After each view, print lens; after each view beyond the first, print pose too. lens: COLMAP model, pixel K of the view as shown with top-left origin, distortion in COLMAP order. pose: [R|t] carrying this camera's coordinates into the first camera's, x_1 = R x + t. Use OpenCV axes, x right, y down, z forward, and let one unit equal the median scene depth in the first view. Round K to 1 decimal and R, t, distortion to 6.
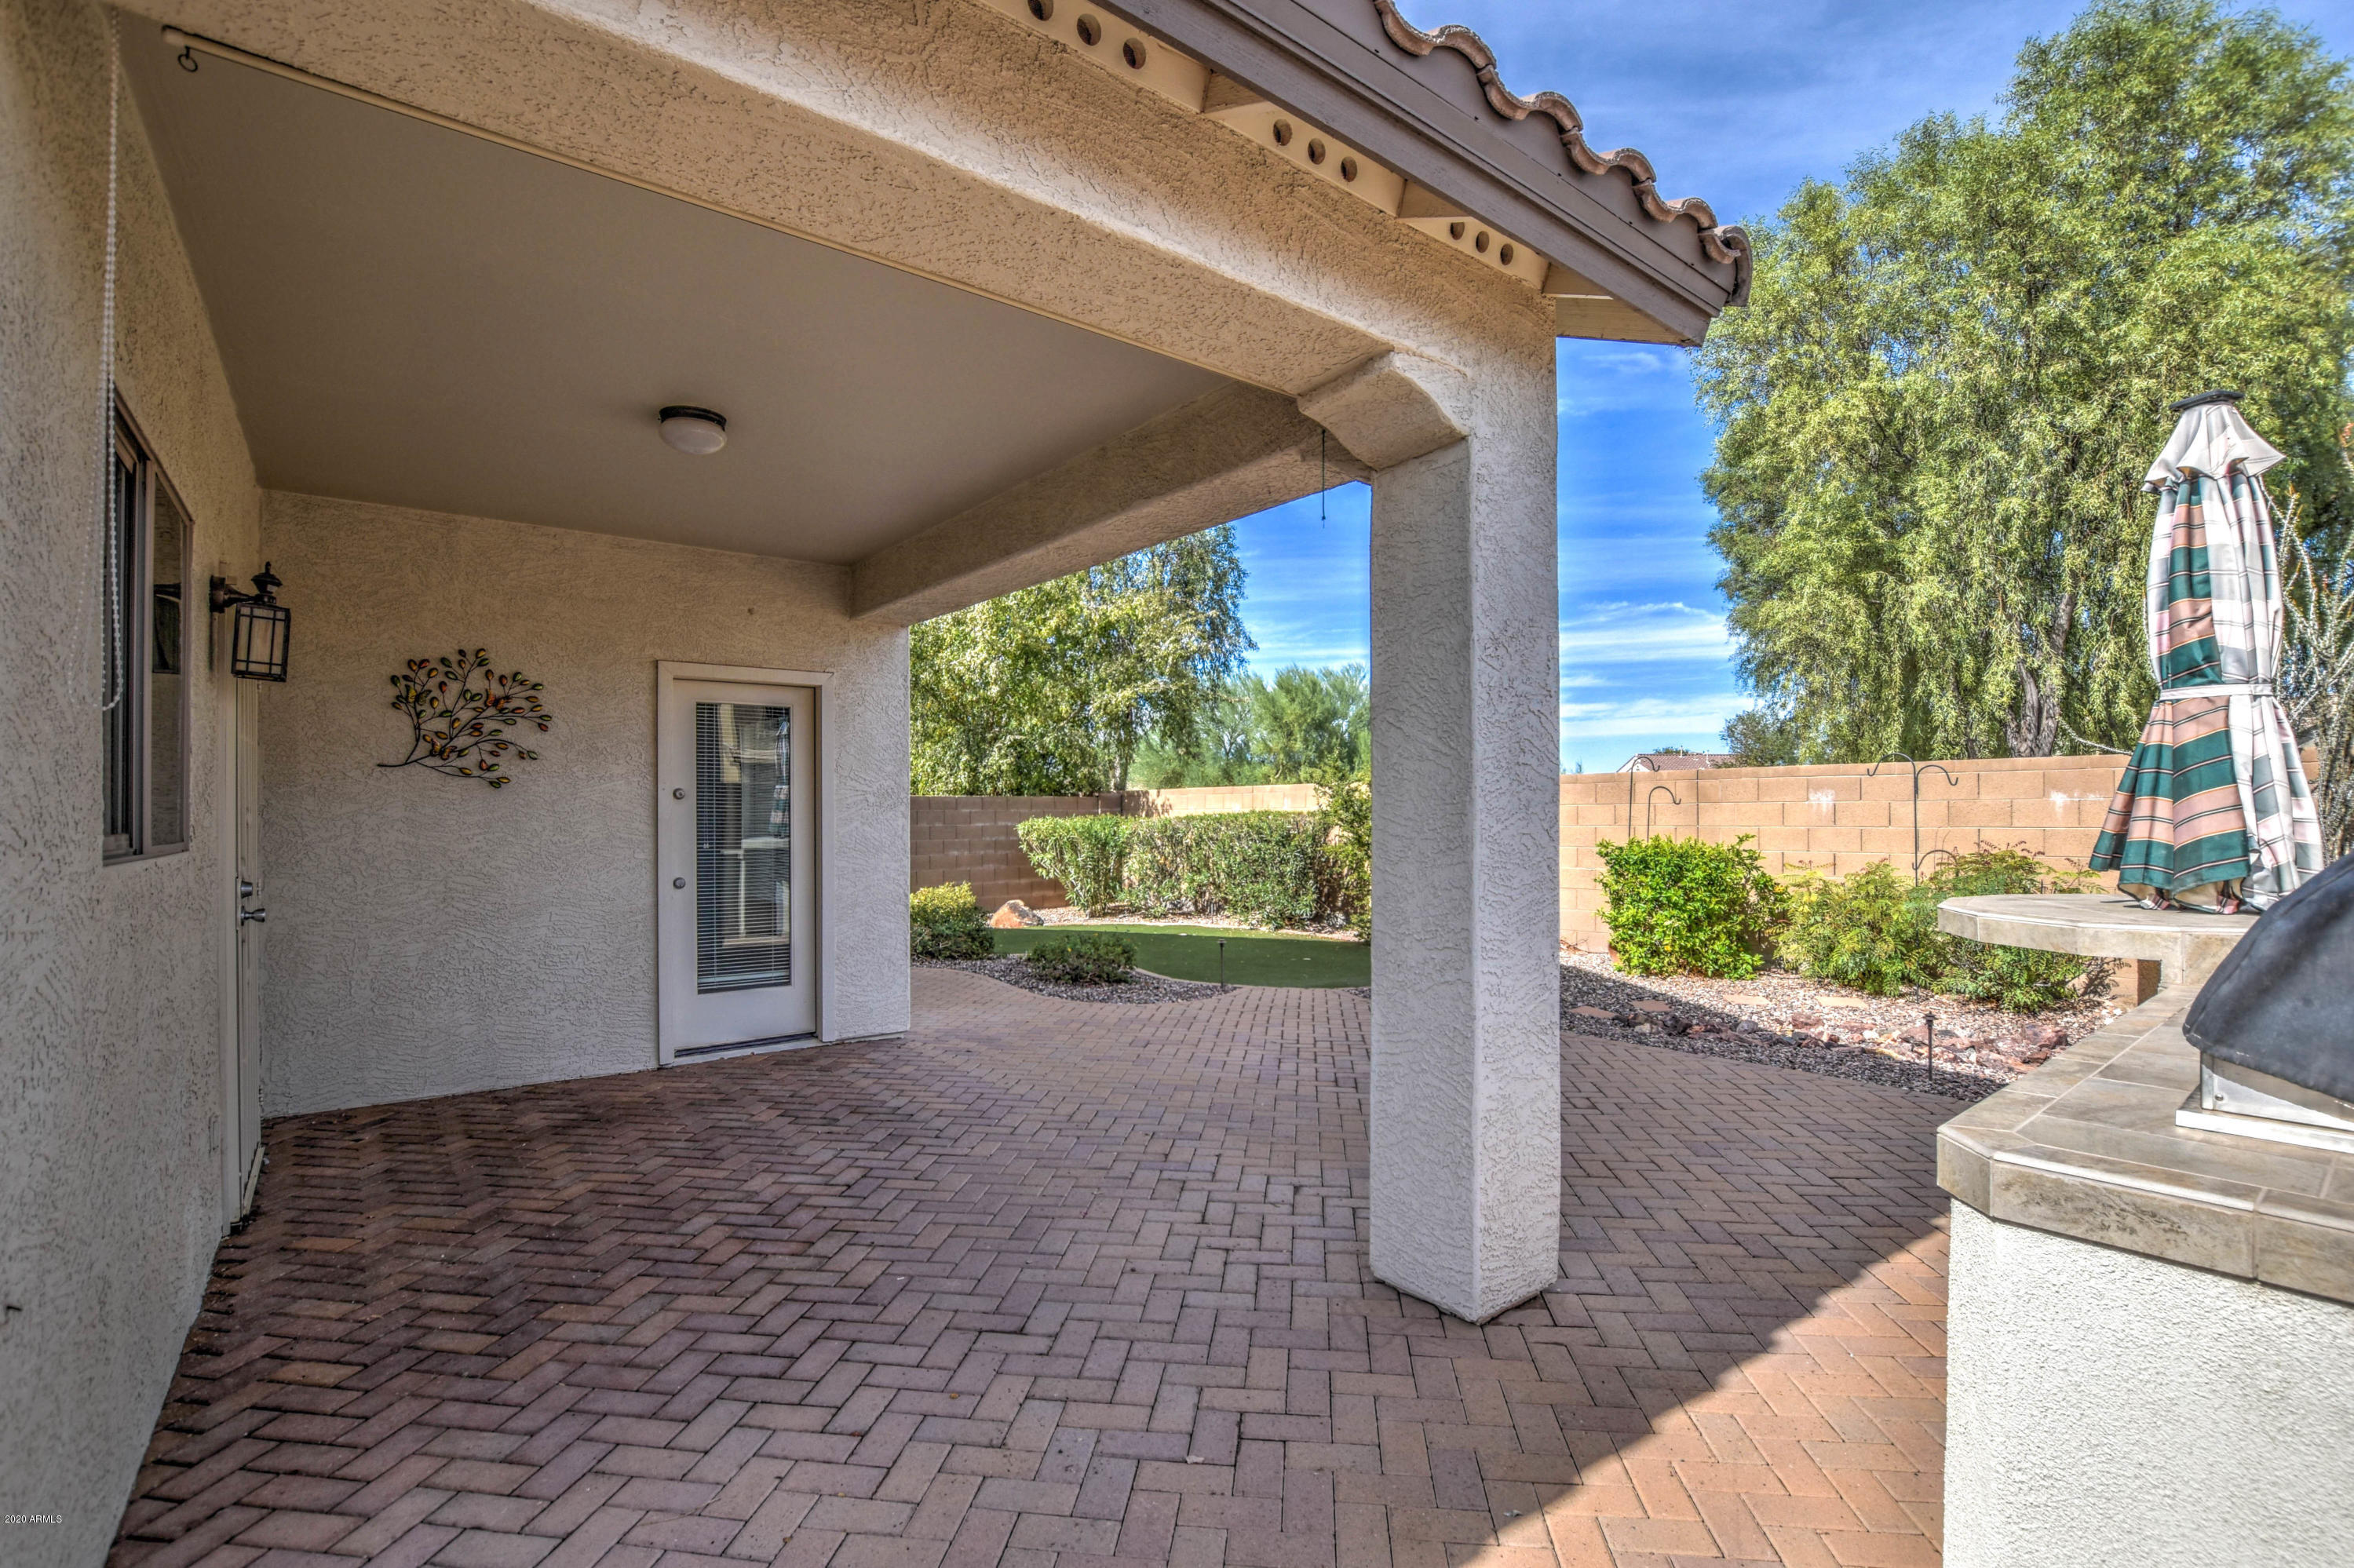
lens RADIAL K [[1055.2, 0, 1187.7], [0, 1055.2, 806.4], [0, 0, 1]] dist [-0.028362, 0.000182]
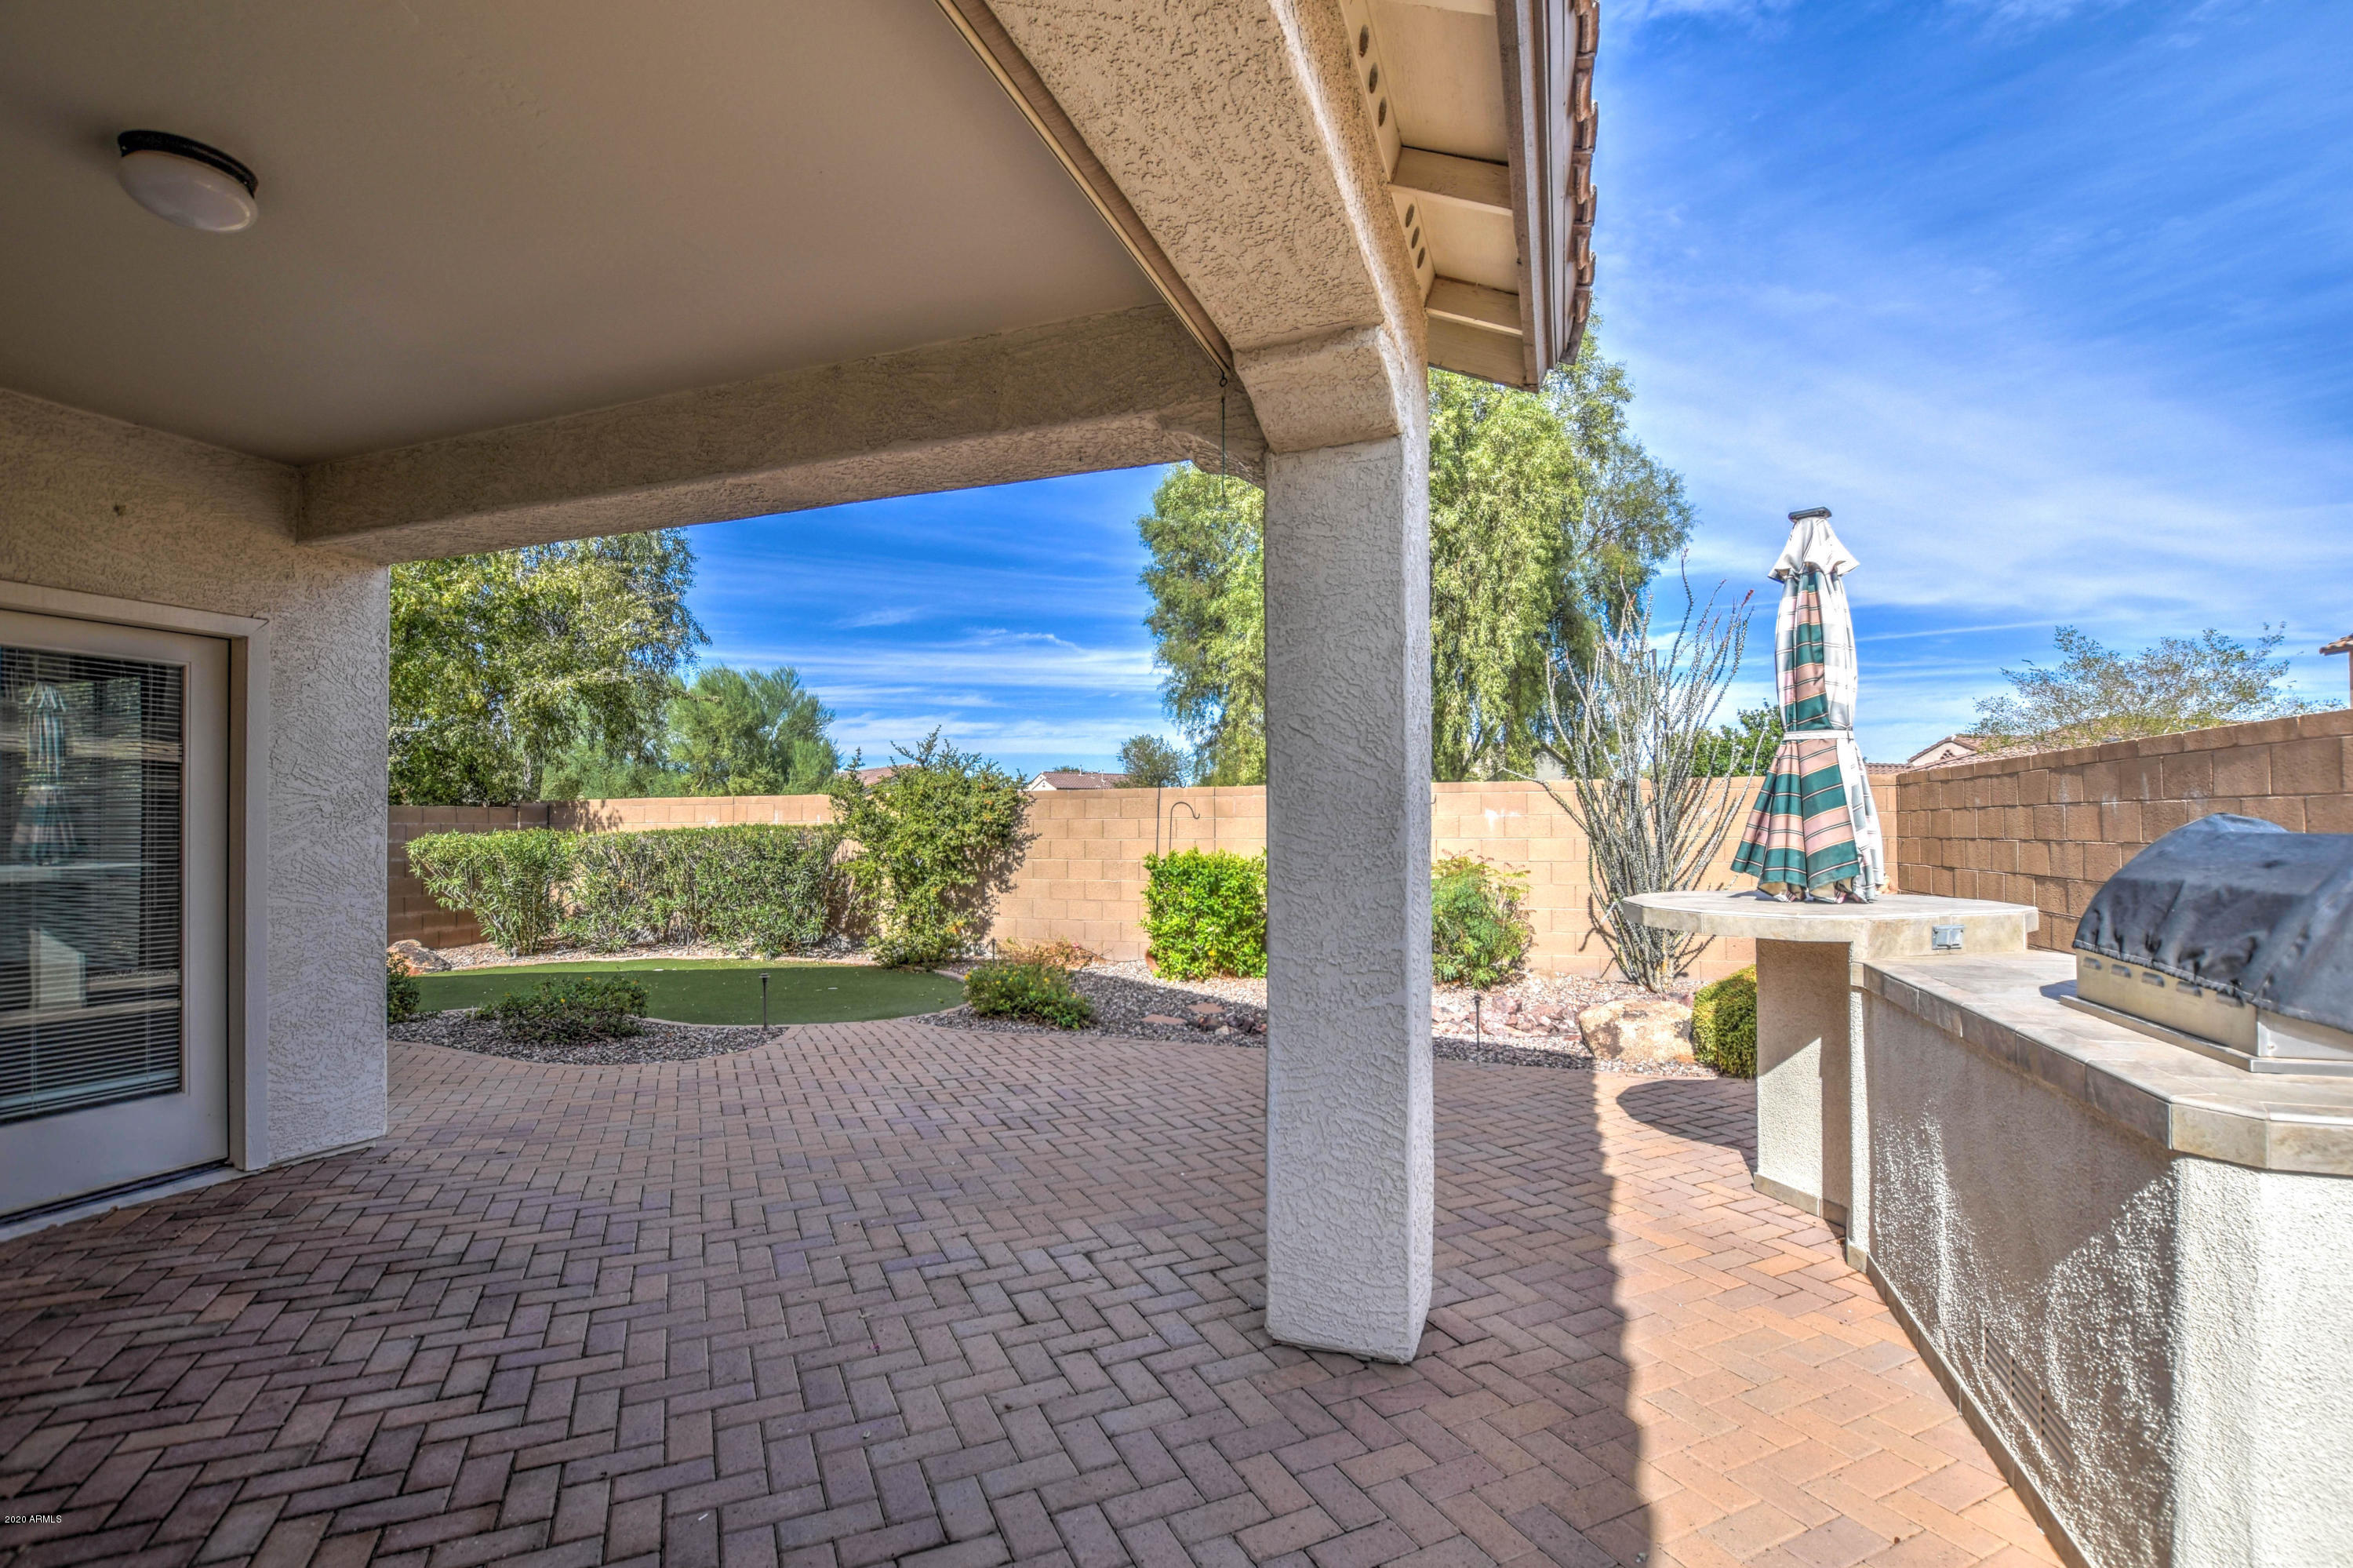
lens RADIAL K [[1052.8, 0, 1184.0], [0, 1052.8, 808.6], [0, 0, 1]] dist [-0.039230, 0.008155]
pose [[0.851498, 0.008391, 0.524290, -0.198425], [-0.002546, 0.999926, -0.011868, 0.000335], [-0.524351, 0.008771, 0.851457, 0.146921]]
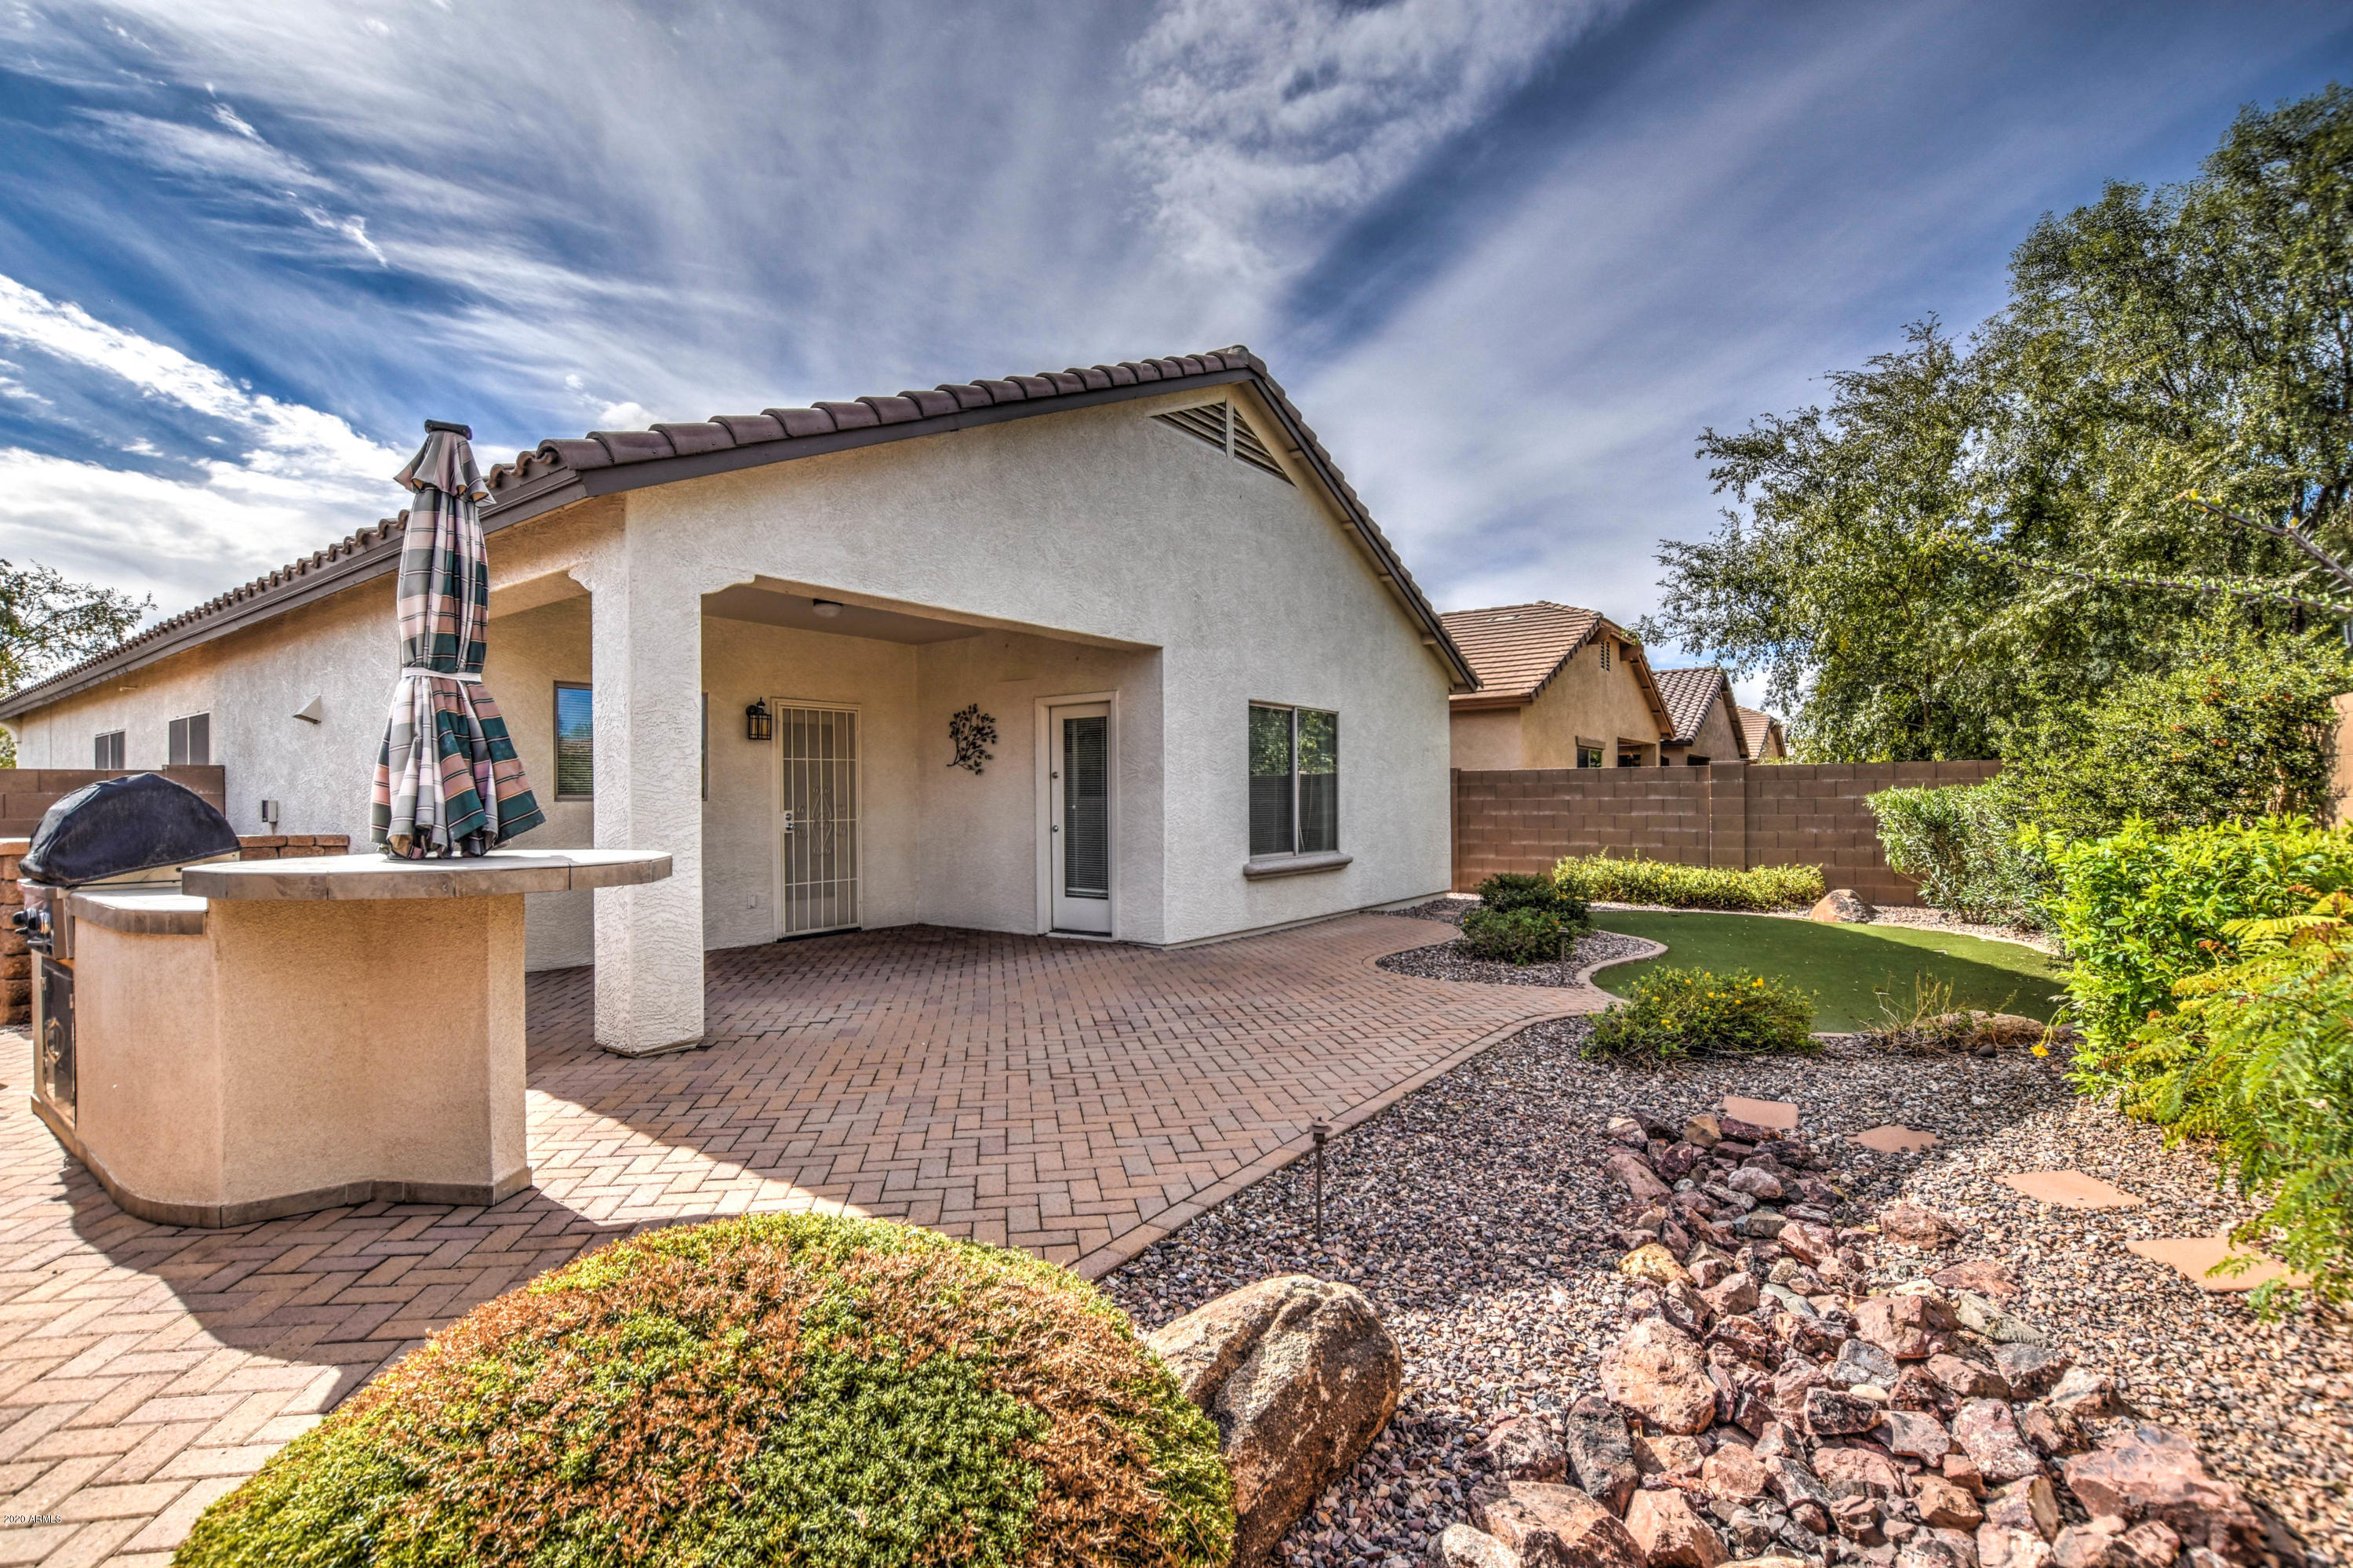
lens RADIAL K [[1041.4, 0, 1182.7], [0, 1041.4, 801.0], [0, 0, 1]] dist [-0.021070, 0.000775]
pose [[0.283042, 0.004622, -0.959096, 1.197593], [0.012815, 0.999881, 0.008600, 0.017802], [0.959022, -0.014725, 0.282949, 0.742481]]
